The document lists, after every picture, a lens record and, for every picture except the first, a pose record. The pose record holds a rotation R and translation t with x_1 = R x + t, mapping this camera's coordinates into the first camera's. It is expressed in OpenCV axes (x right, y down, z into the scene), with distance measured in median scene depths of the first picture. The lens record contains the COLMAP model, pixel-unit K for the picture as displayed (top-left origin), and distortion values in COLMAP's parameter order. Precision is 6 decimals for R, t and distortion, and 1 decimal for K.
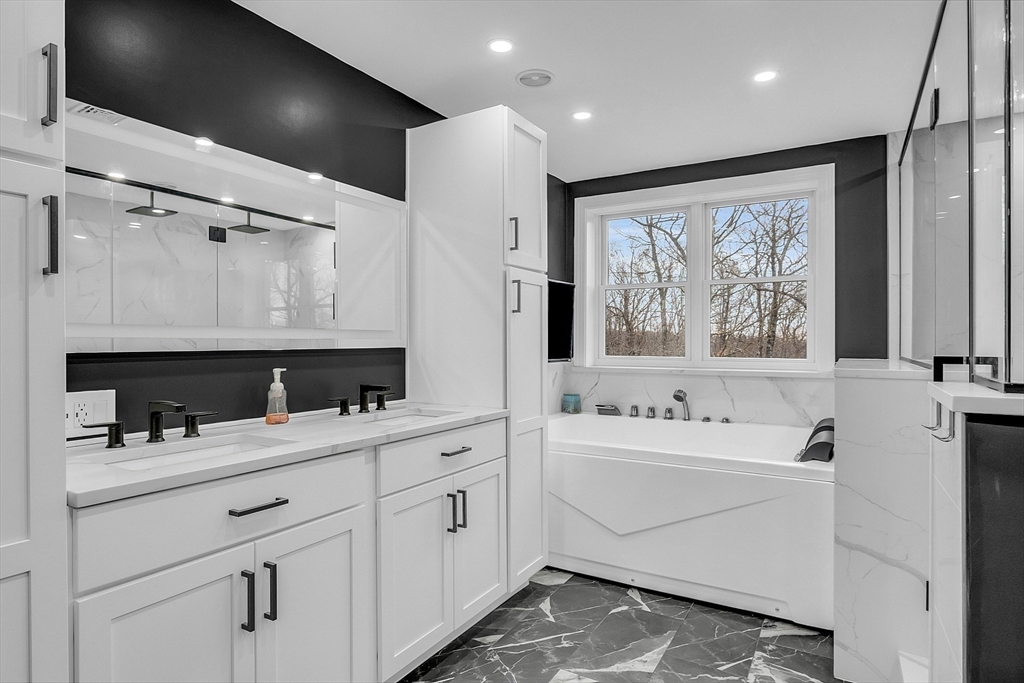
lens RADIAL K [[585.1, 0, 506.9], [0, 585.1, 340.9], [0, 0, 1]] dist [-0.017602, 0.000644]
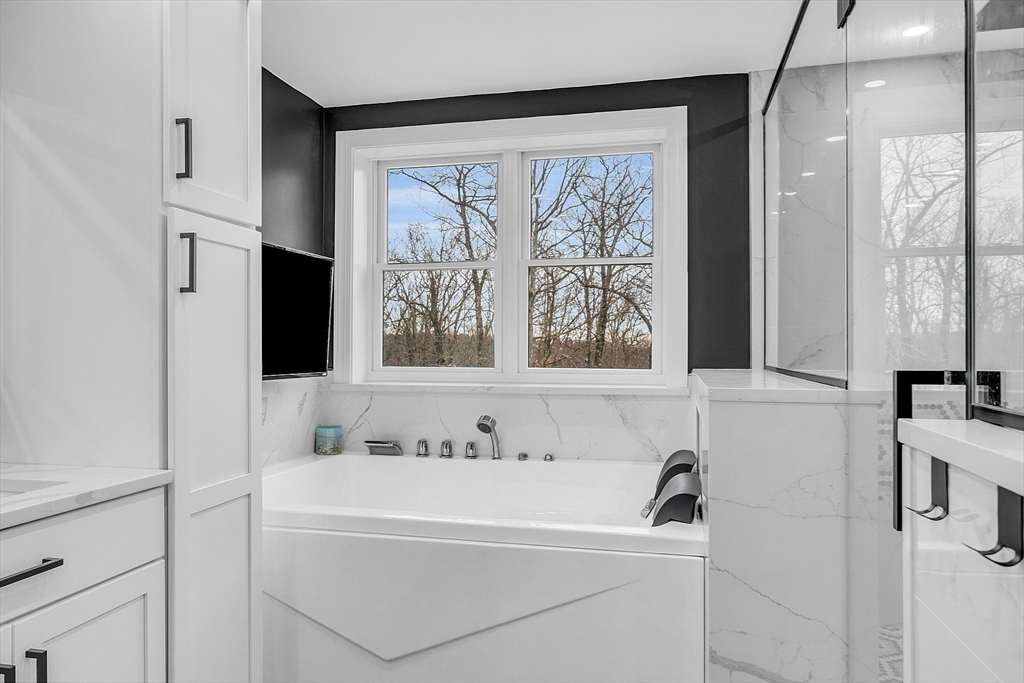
lens RADIAL K [[645.9, 0, 512.0], [0, 645.9, 341.5], [0, 0, 1]] dist [-0.038624, 0.031045]
pose [[0.956056, 0.001863, 0.293178, 0.054862], [0.000383, 0.999971, -0.007604, 0.000917], [-0.293184, 0.007382, 0.956028, 0.141468]]
